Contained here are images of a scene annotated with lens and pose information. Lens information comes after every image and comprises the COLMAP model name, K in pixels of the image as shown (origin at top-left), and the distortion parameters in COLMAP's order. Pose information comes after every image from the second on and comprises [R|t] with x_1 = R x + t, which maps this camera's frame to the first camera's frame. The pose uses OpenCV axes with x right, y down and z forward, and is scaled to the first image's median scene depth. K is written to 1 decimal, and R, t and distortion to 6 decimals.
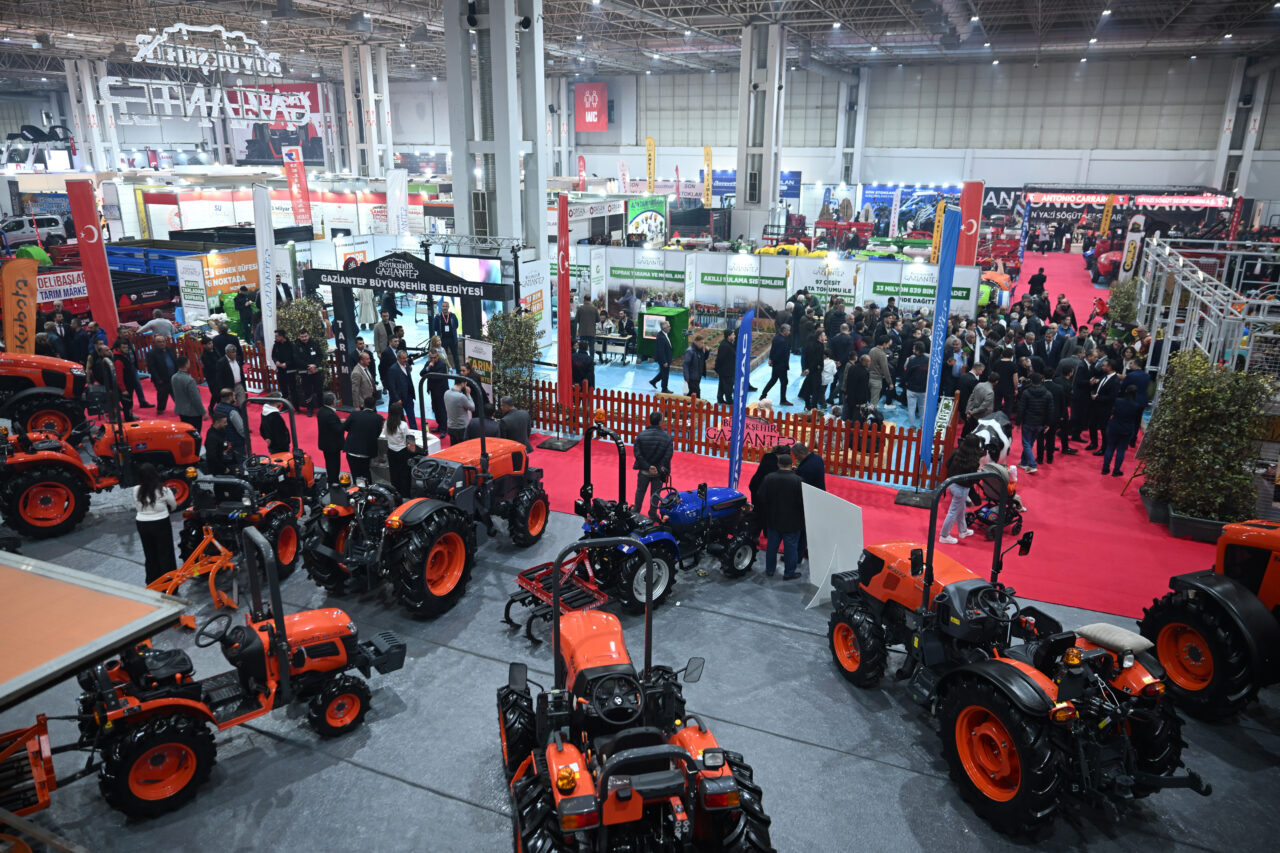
lens RADIAL K [[941.9, 0, 640.0], [0, 941.9, 426.5], [0, 0, 1]] dist [0.005184, 0.004660]
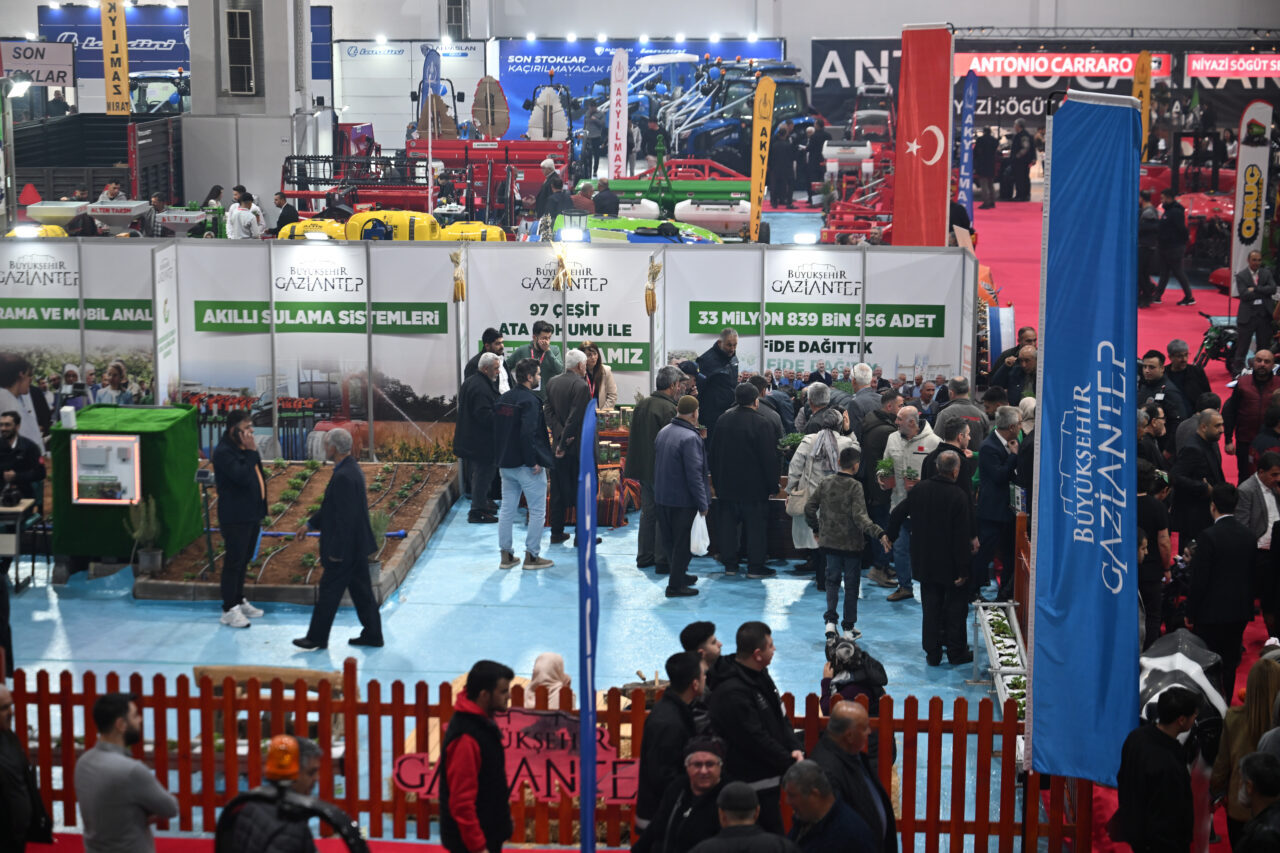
lens RADIAL K [[2665.3, 0, 640.0], [0, 2665.3, 426.5], [0, 0, 1]] dist [-0.000292, 0.059042]
pose [[0.942607, -0.066430, 0.327229, -0.102200], [0.101096, 0.990791, -0.090076, -0.014503], [-0.318231, 0.117987, 0.940642, 0.043732]]
